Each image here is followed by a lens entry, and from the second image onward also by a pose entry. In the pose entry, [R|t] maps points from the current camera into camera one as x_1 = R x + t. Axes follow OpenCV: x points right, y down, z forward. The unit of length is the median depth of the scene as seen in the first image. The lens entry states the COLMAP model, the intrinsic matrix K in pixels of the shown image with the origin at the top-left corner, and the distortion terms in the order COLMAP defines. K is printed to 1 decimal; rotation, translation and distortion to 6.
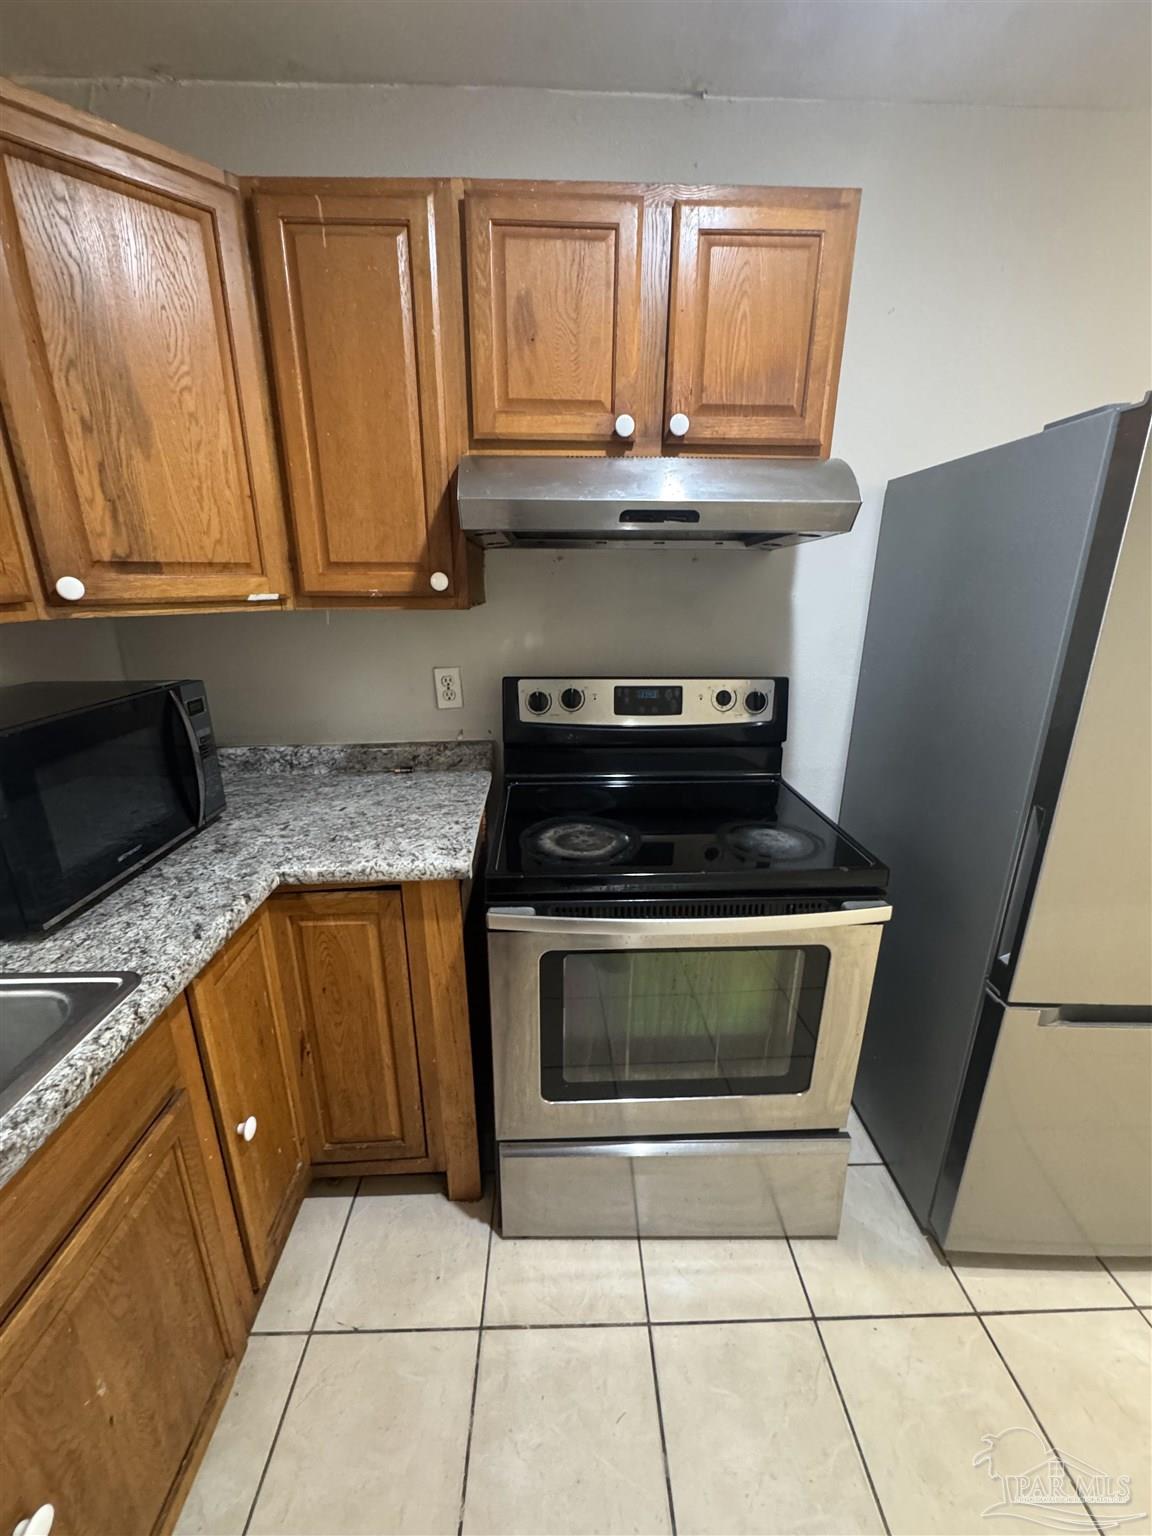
lens RADIAL K [[611.8, 0, 576.0], [0, 611.8, 768.0], [0, 0, 1]] dist [-0.003562, 0.000410]
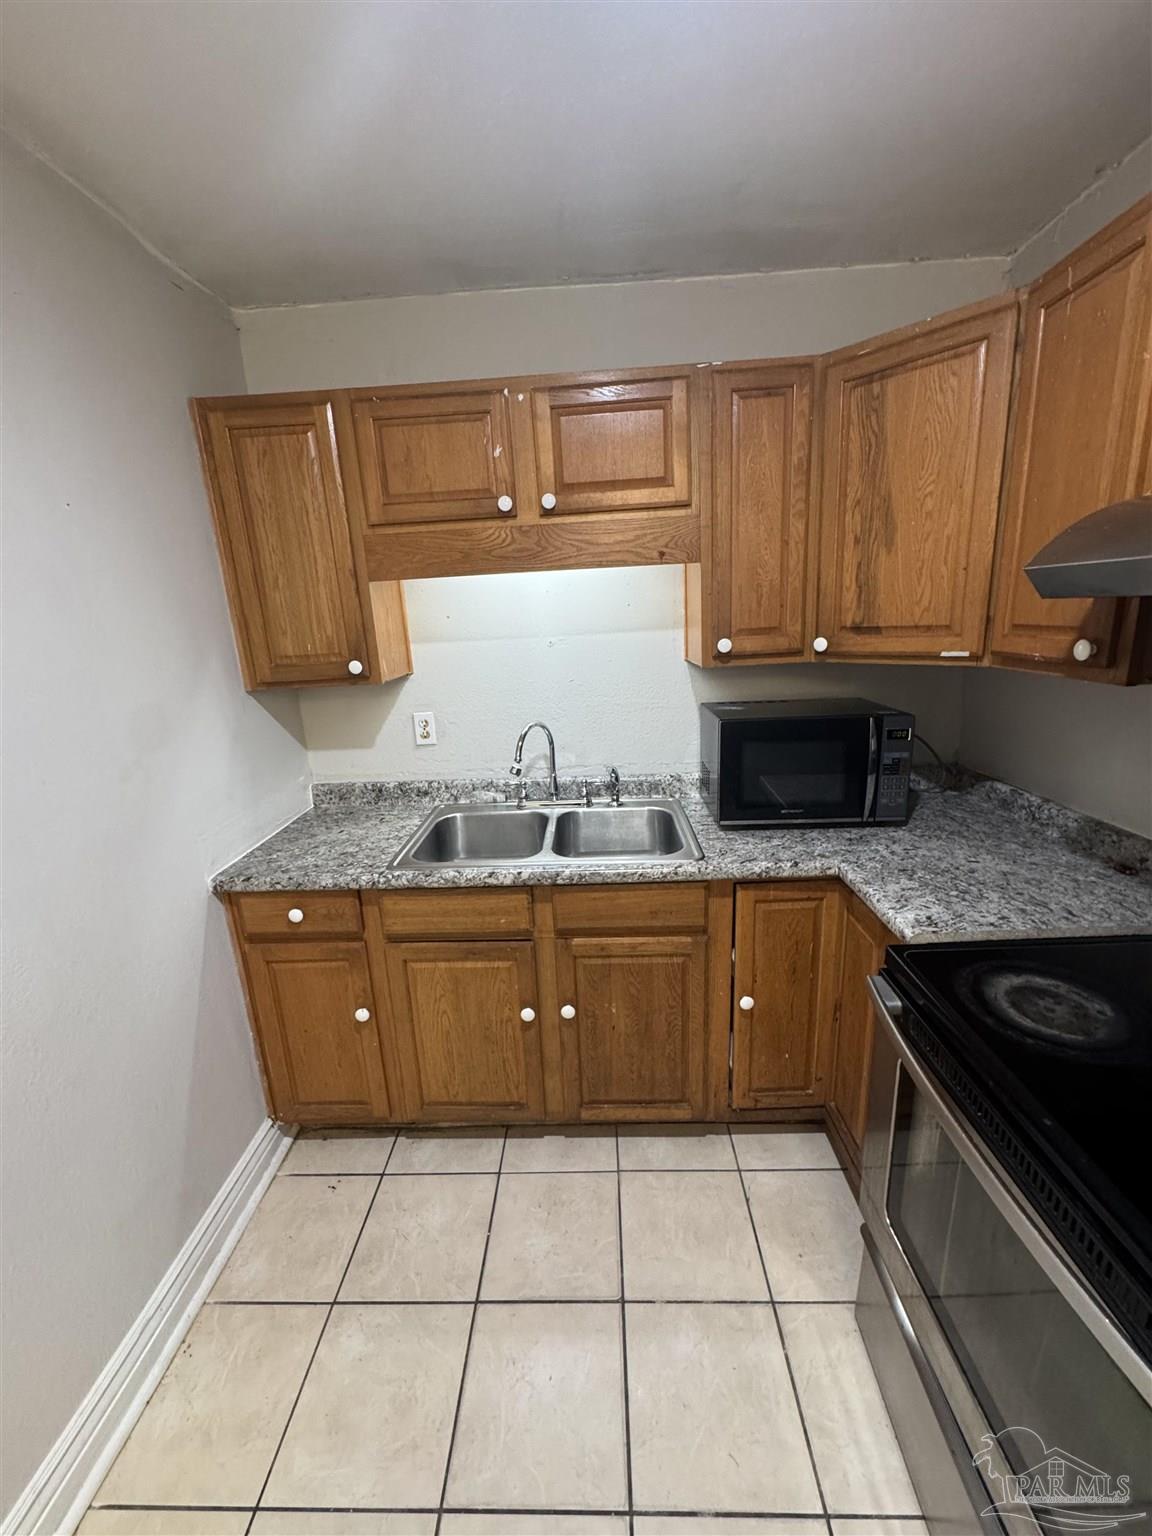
lens RADIAL K [[611.8, 0, 576.0], [0, 611.8, 768.0], [0, 0, 1]] dist [-0.003562, 0.000410]
pose [[-0.058977, 0.249182, -0.966659, 0.705915], [-0.252684, 0.933083, 0.255944, -0.201848], [0.965750, 0.259354, 0.007934, 0.379009]]
